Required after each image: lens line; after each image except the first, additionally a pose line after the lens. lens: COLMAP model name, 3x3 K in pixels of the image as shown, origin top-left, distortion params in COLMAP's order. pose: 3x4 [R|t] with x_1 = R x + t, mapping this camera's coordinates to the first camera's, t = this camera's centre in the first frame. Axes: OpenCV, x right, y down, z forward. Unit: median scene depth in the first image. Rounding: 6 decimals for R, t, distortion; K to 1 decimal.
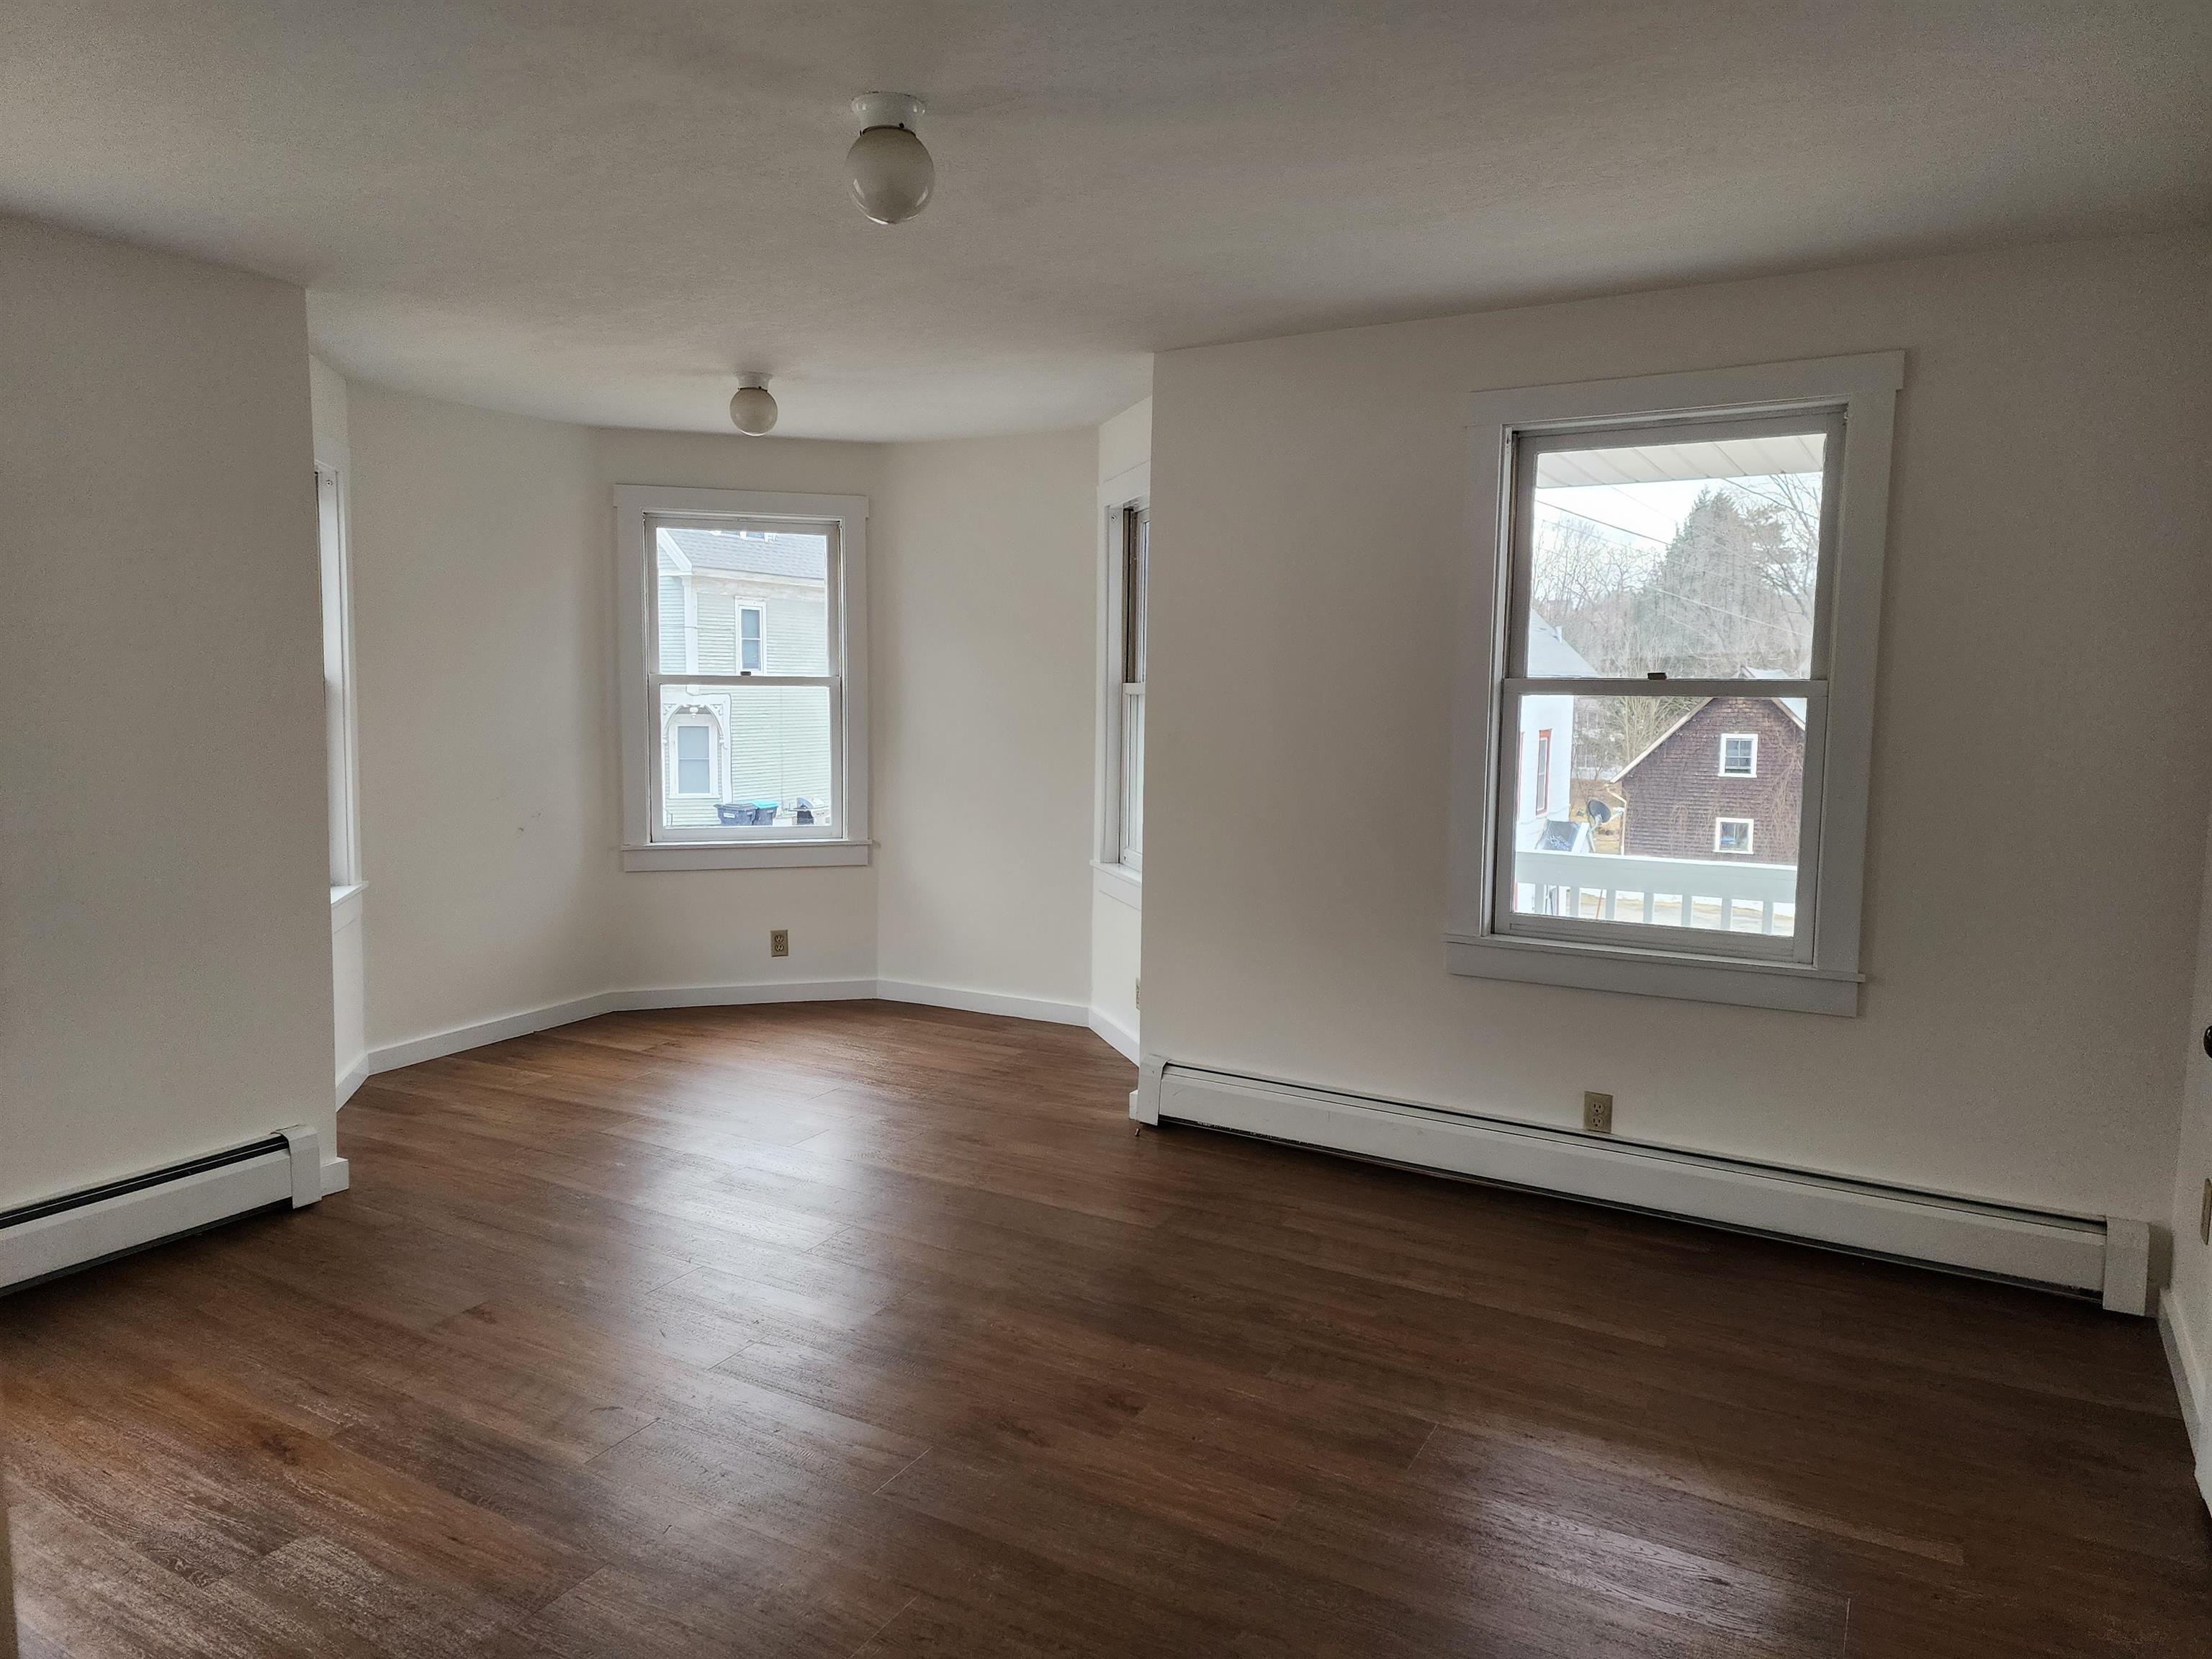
lens RADIAL K [[1434.4, 0, 1104.4], [0, 1434.4, 834.5], [0, 0, 1]] dist [0.082205, -0.073178]
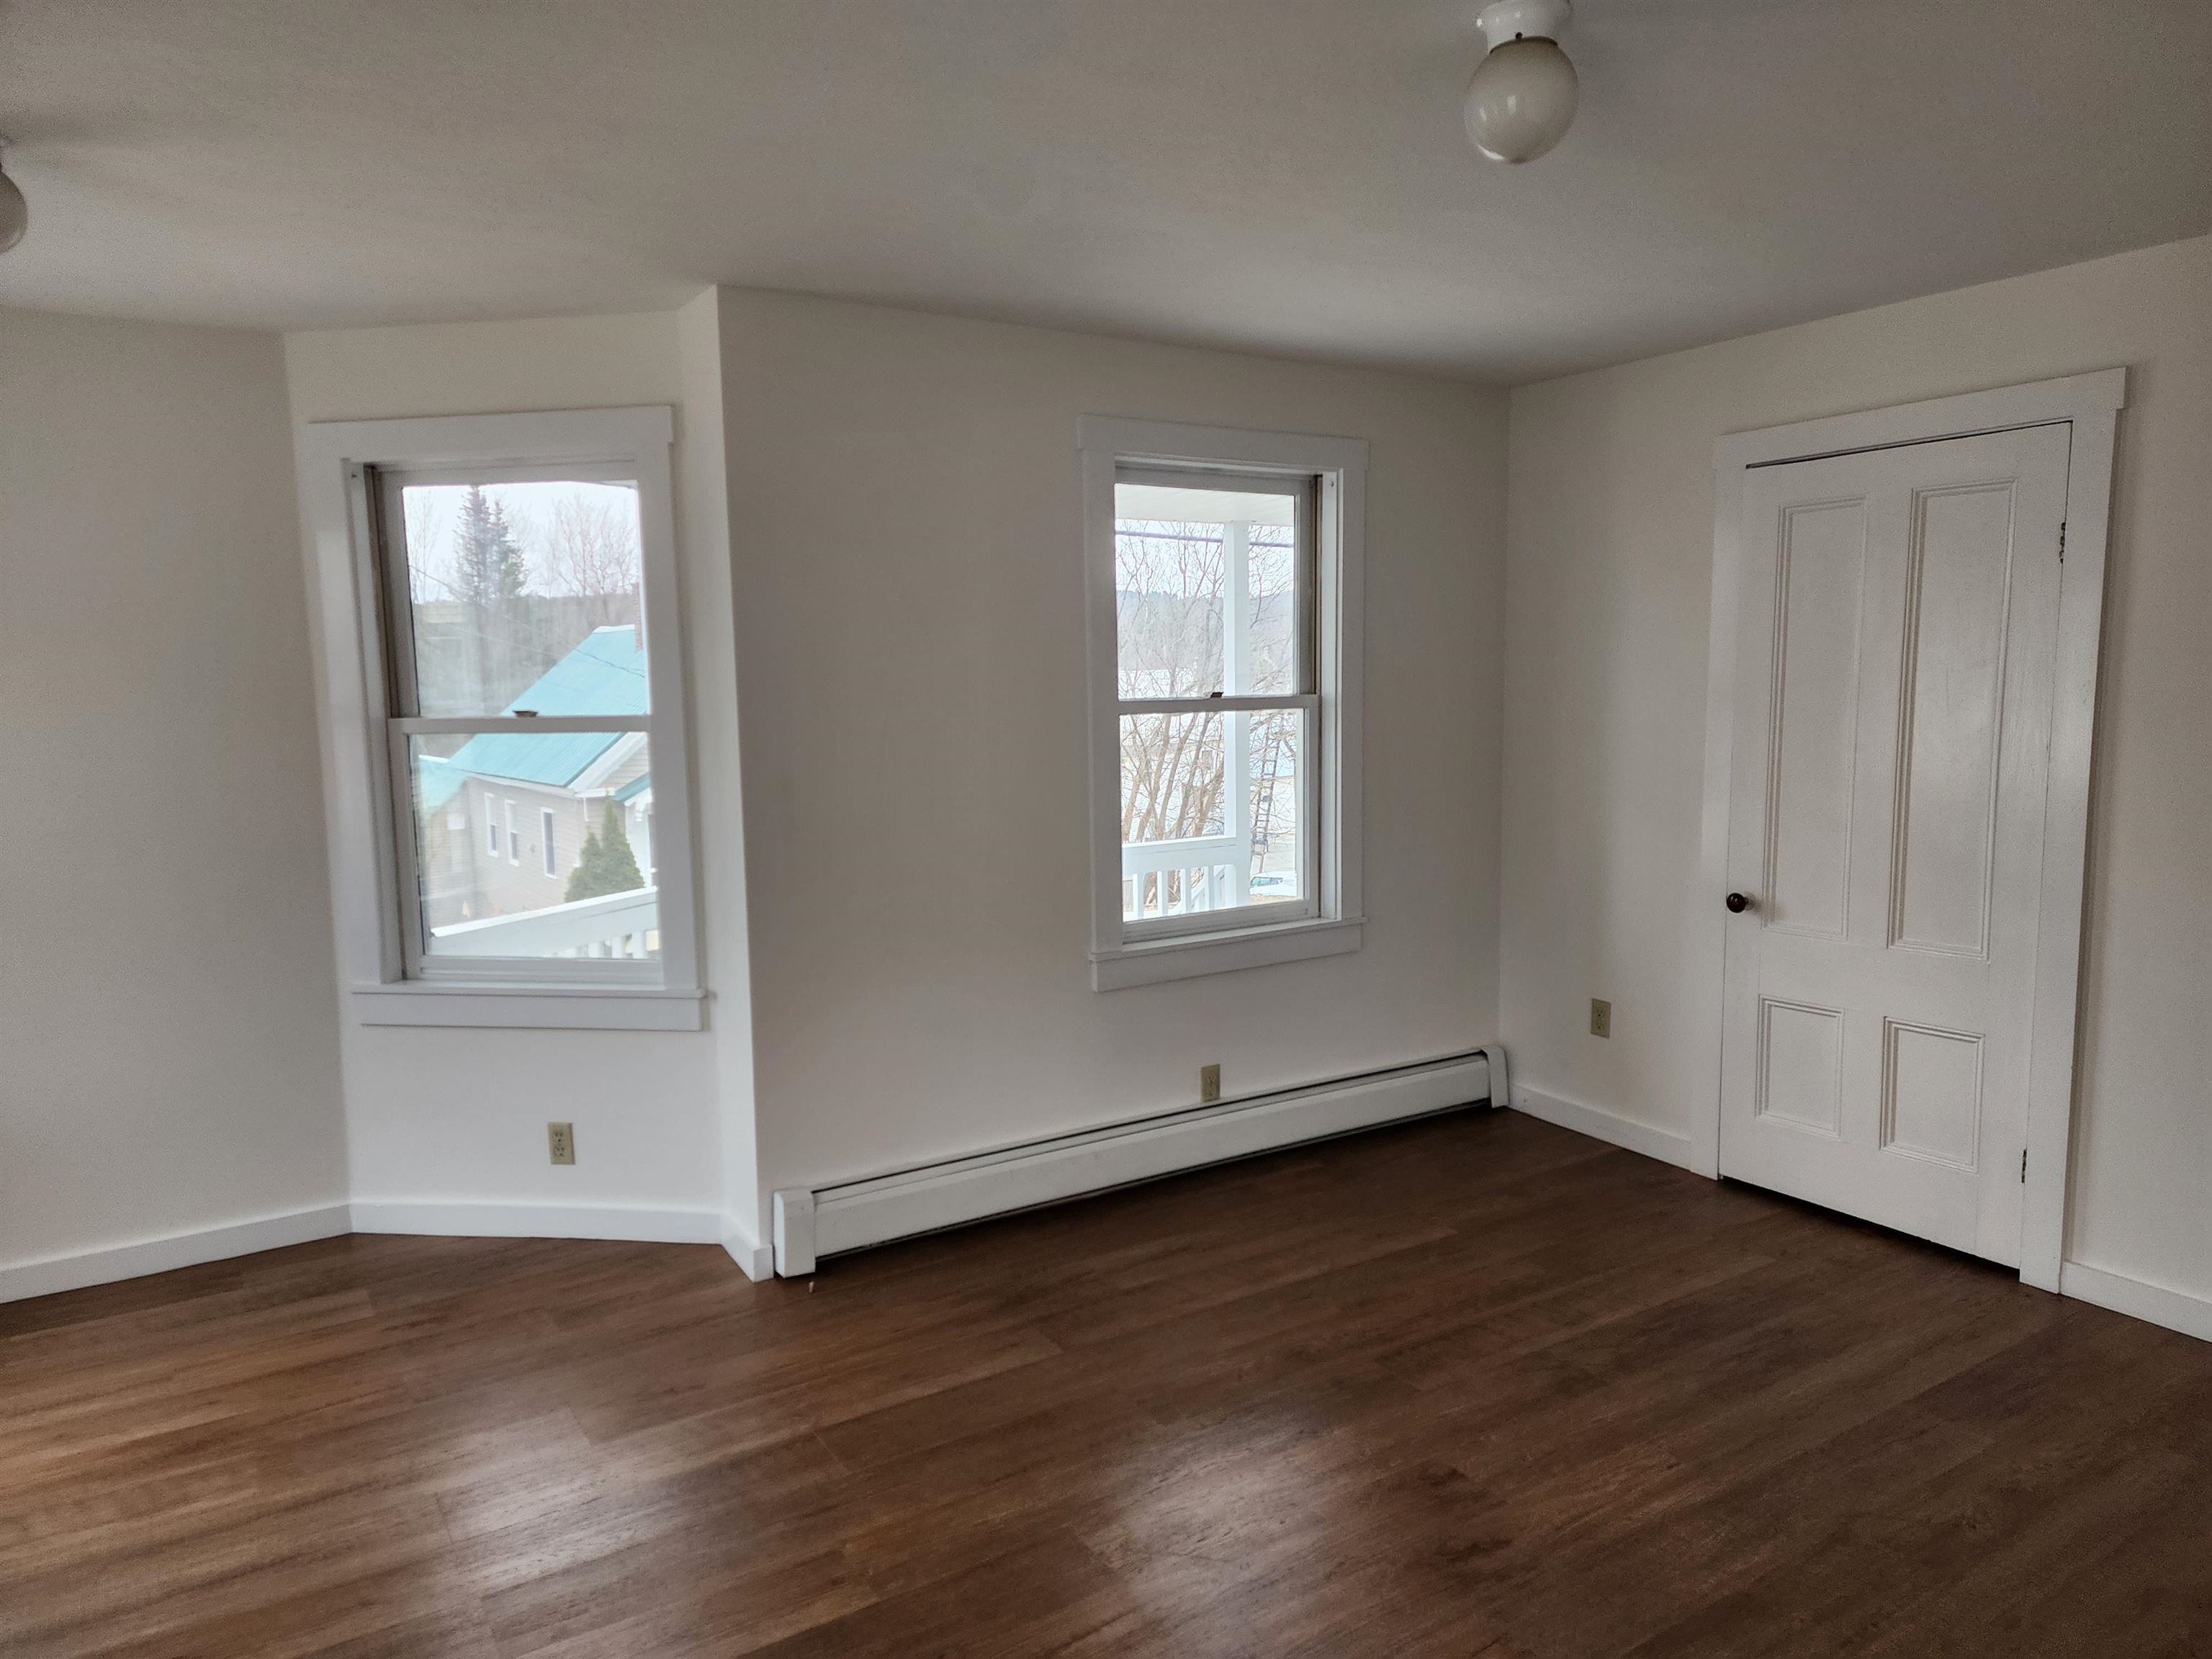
lens RADIAL K [[1434.4, 0, 1104.4], [0, 1434.4, 834.5], [0, 0, 1]] dist [0.082205, -0.073178]
pose [[0.464748, -0.108748, 0.878740, -0.563941], [0.120159, 0.990994, 0.059091, -0.063500], [-0.877252, 0.078126, 0.473630, 0.466448]]
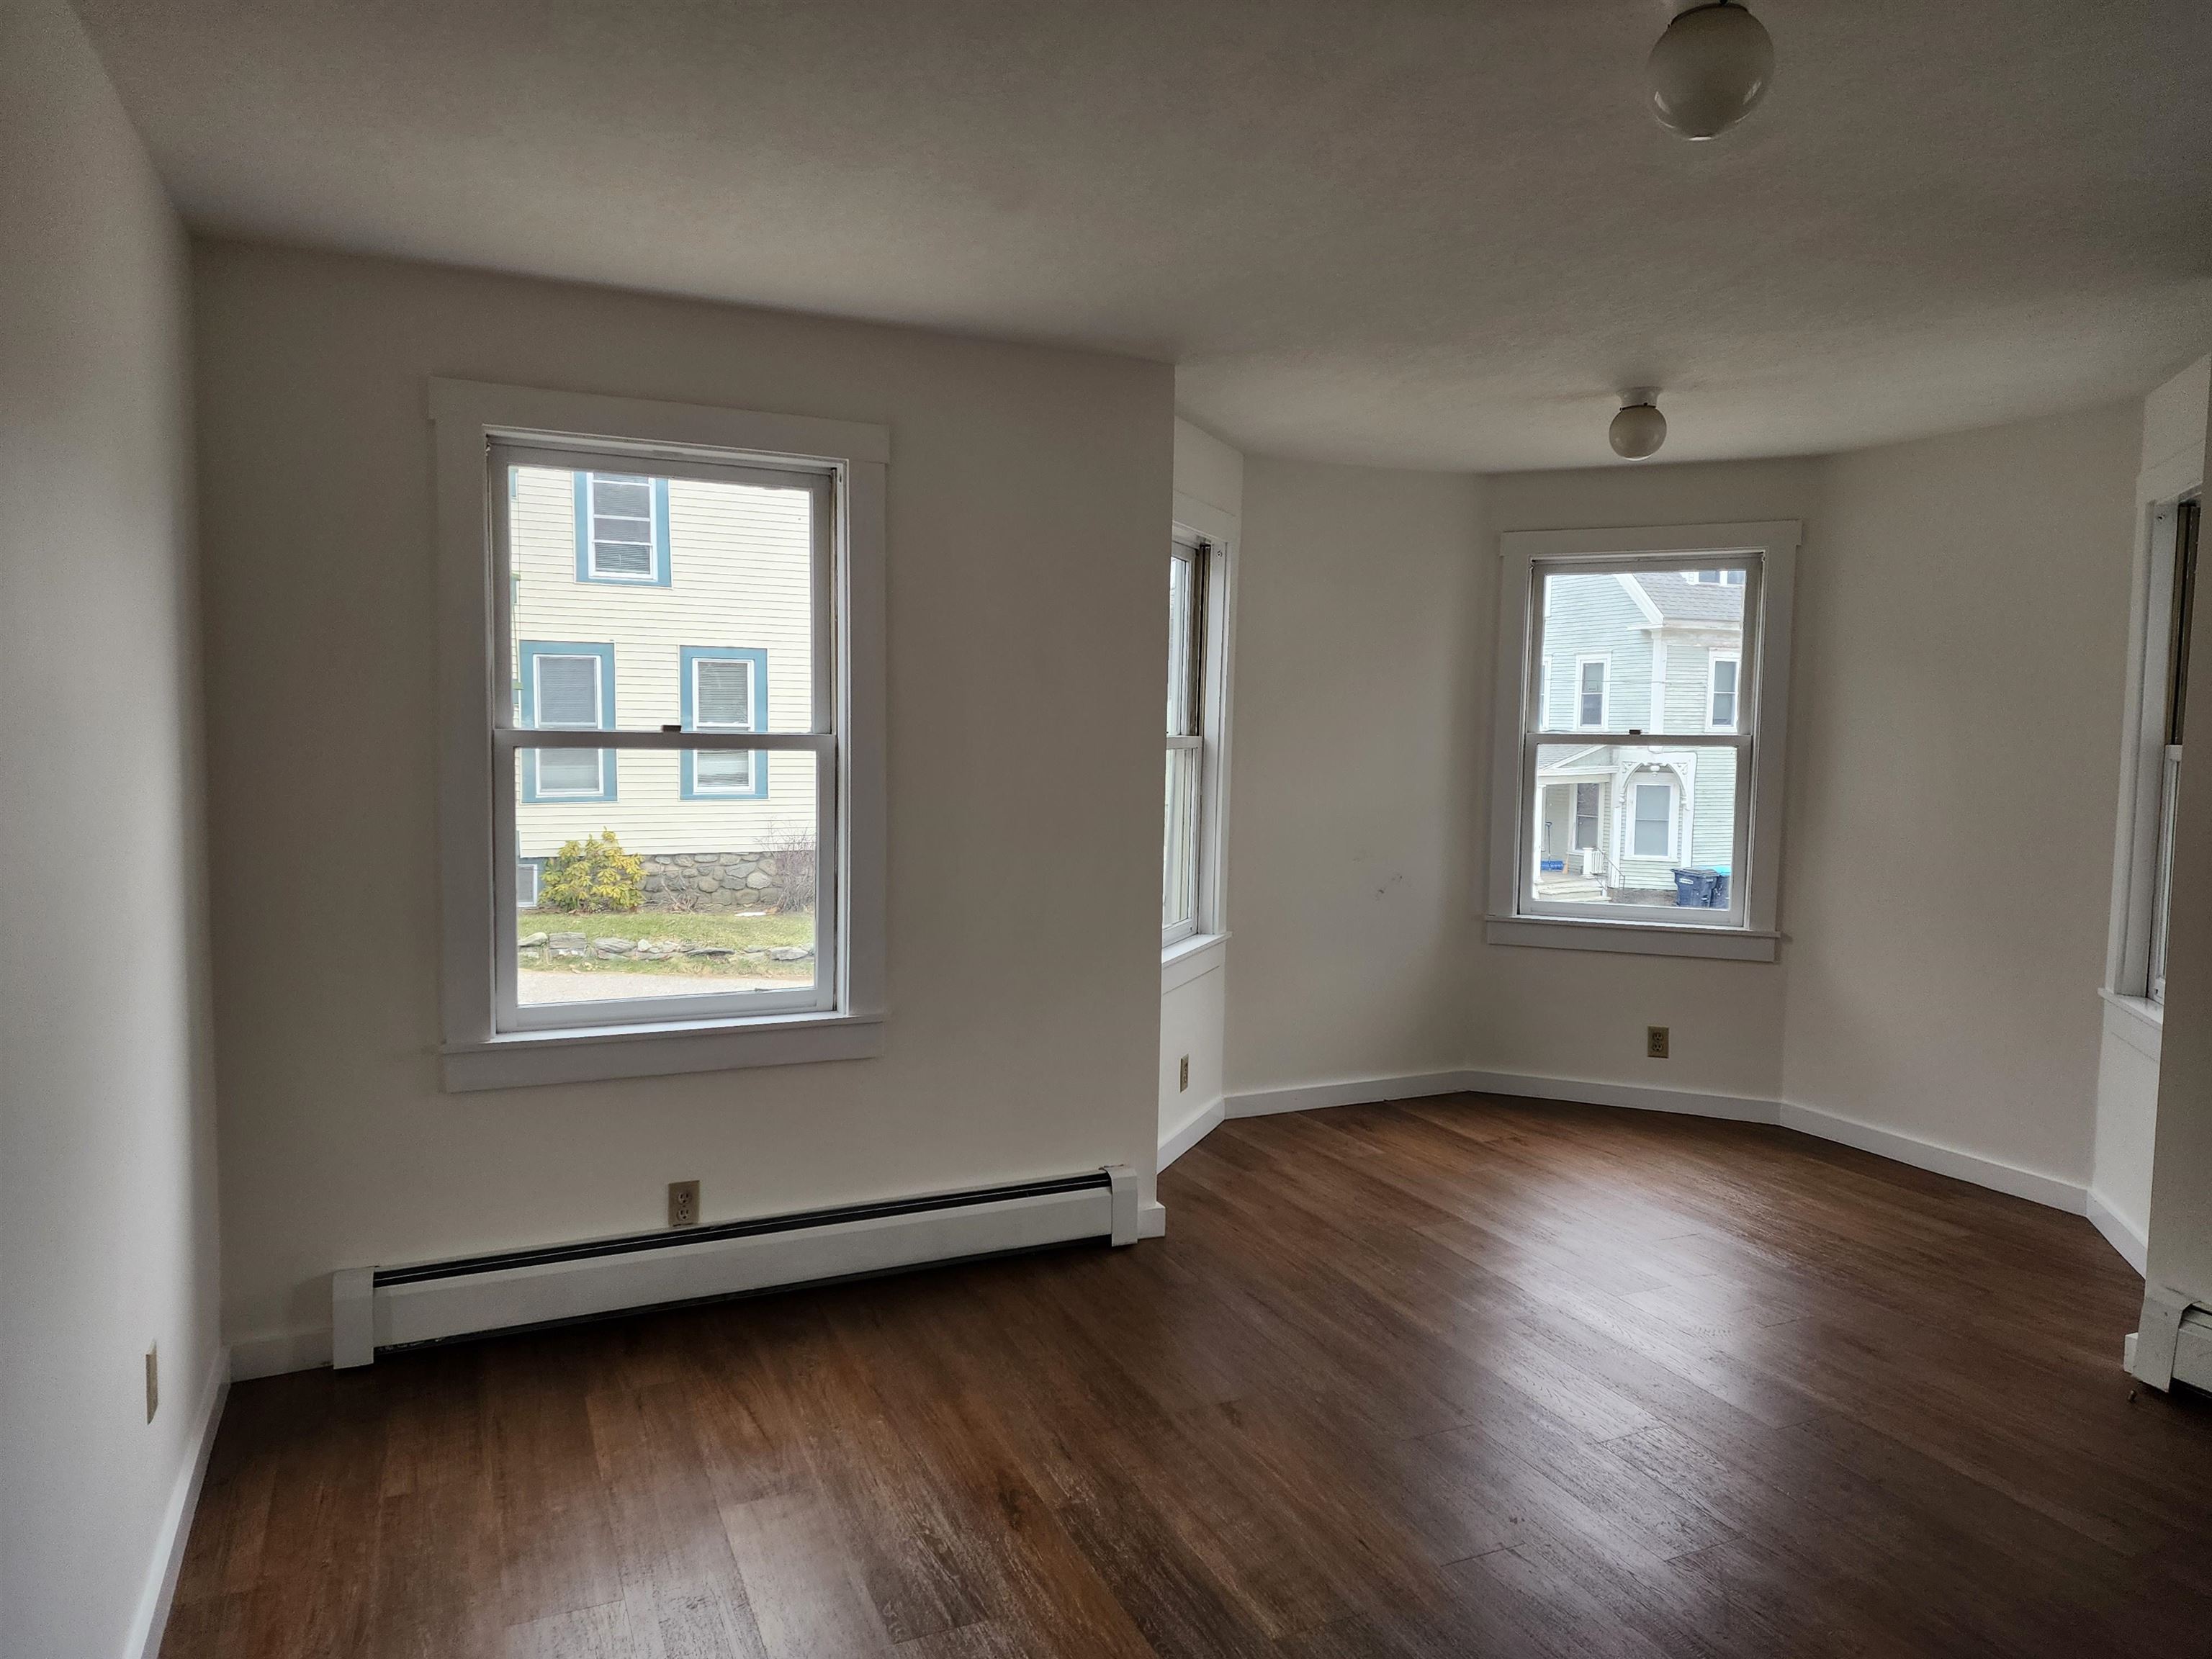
lens RADIAL K [[1458.9, 0, 1106.0], [0, 1458.9, 829.5], [0, 0, 1]] dist [0.092755, -0.082562]
pose [[0.804777, 0.044589, -0.591900, 0.038949], [-0.070366, 0.997310, -0.020544, -0.014730], [0.589391, 0.058183, 0.805750, 0.115395]]
